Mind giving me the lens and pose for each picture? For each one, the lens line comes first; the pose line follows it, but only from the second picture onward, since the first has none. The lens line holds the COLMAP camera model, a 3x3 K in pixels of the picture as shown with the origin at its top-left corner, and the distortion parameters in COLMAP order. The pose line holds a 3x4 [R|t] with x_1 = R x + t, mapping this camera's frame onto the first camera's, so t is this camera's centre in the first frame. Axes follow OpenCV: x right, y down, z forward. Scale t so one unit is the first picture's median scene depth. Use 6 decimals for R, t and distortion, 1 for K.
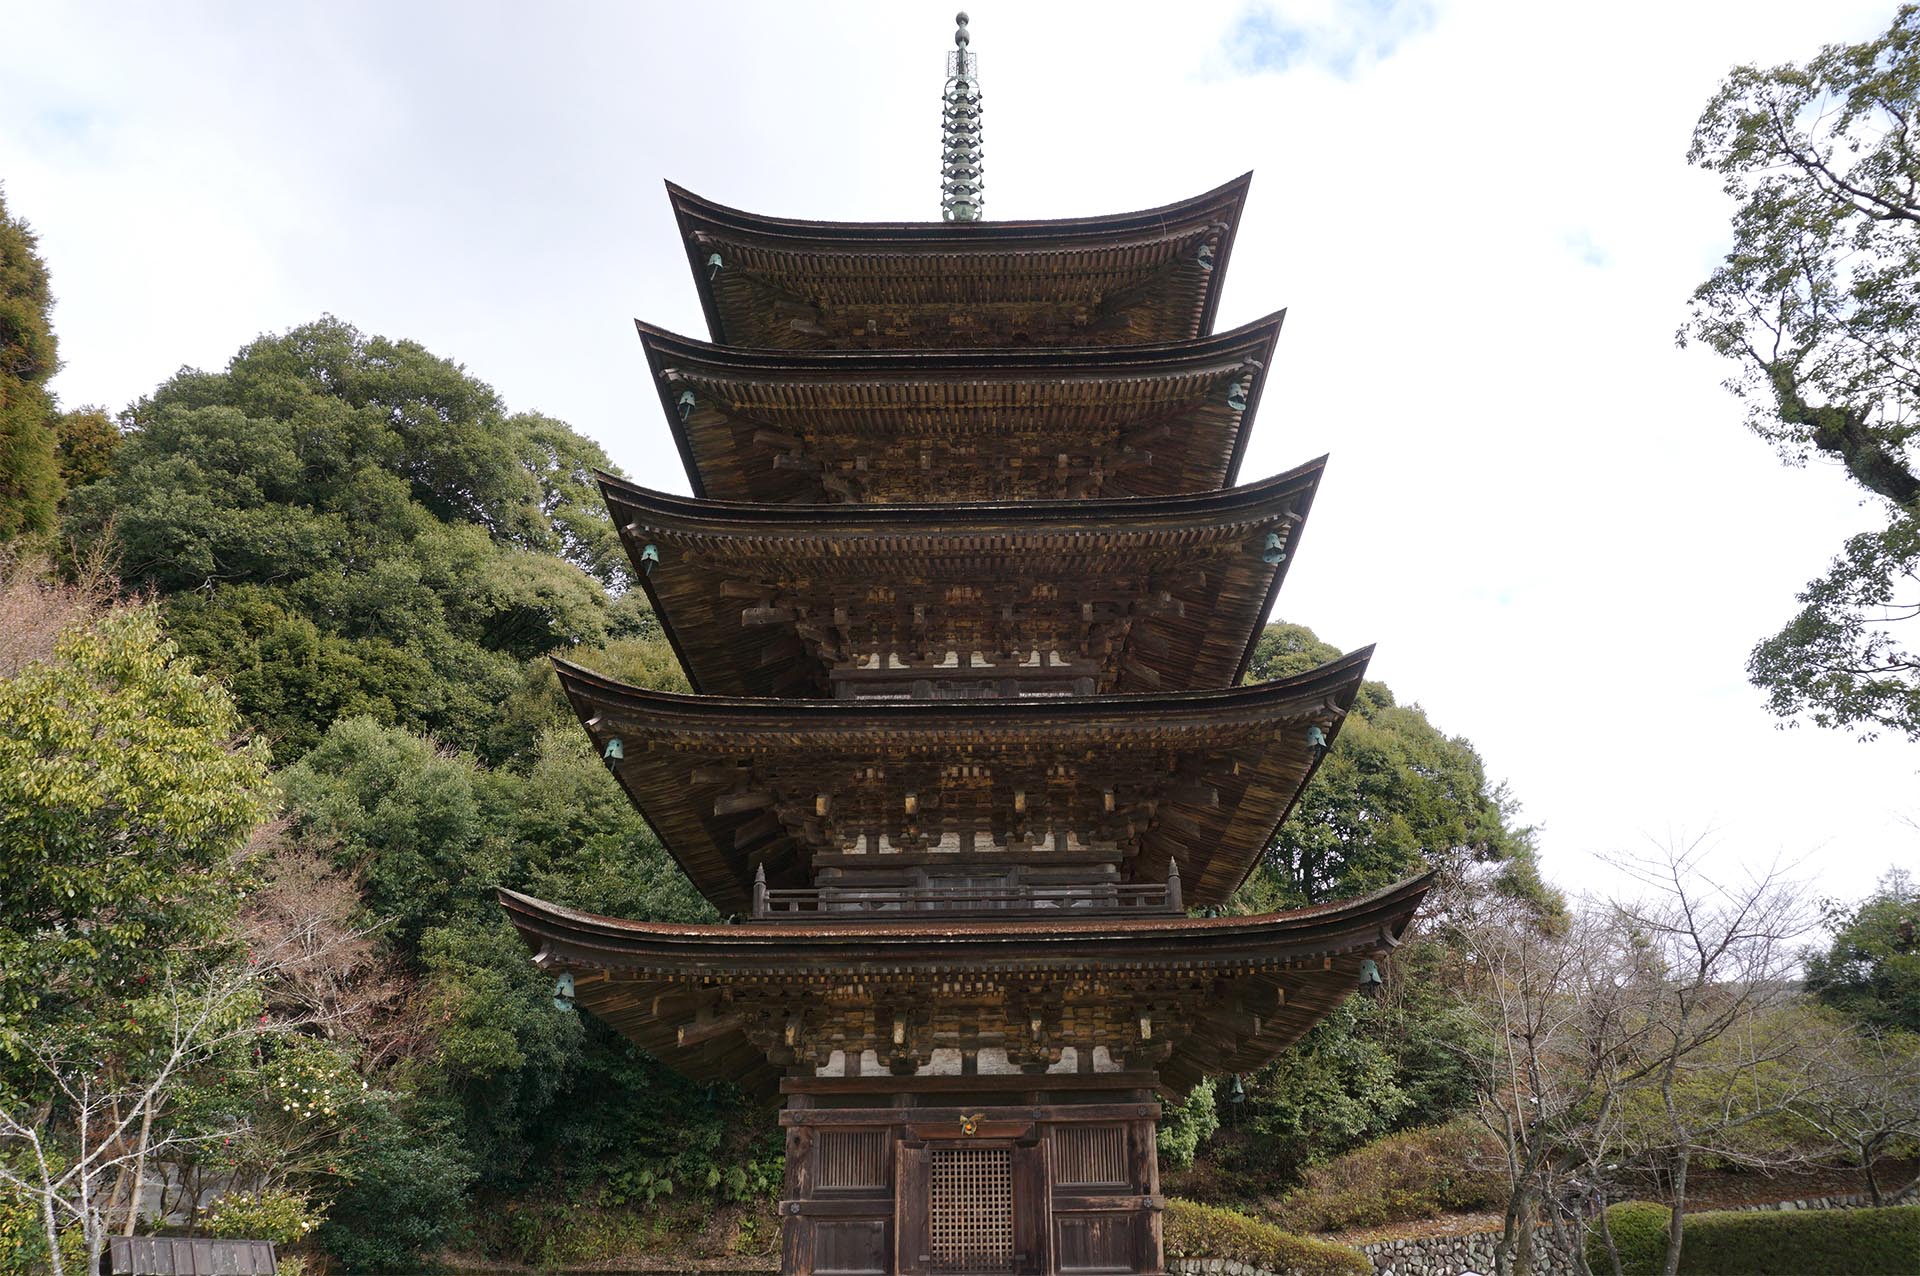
lens RADIAL K [[1340.6, 0, 960.0], [0, 1340.6, 638.0], [0, 0, 1]] dist [-0.022939, 0.005275]
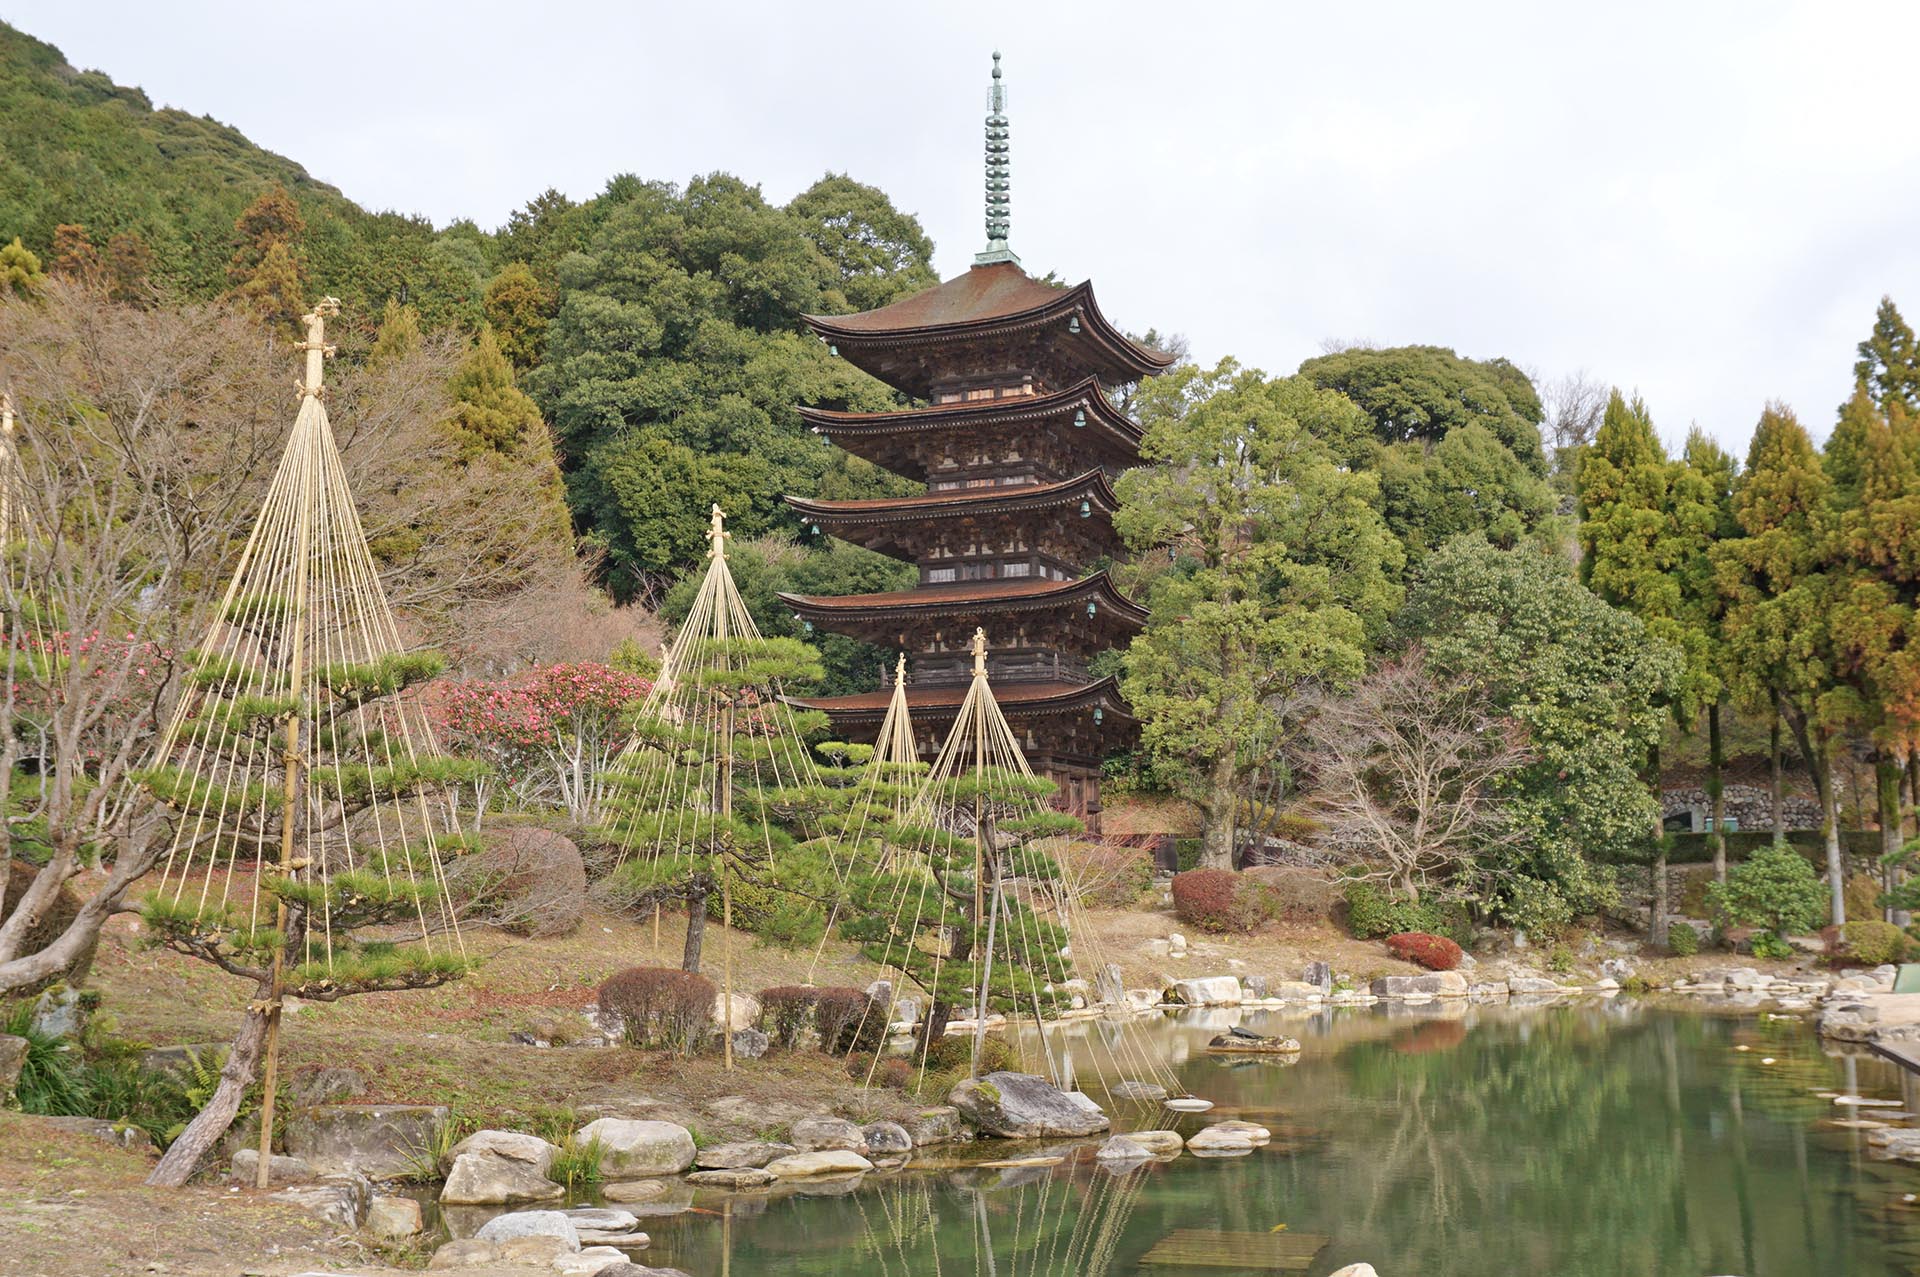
lens RADIAL K [[1864.0, 0, 960.0], [0, 1864.0, 638.5], [0, 0, 1]] dist [-0.001613, 0.000028]
pose [[0.935564, -0.048590, -0.349798, 0.530156], [0.157999, 0.943421, 0.291534, -0.378530], [0.315842, -0.328017, 0.890308, -0.854913]]
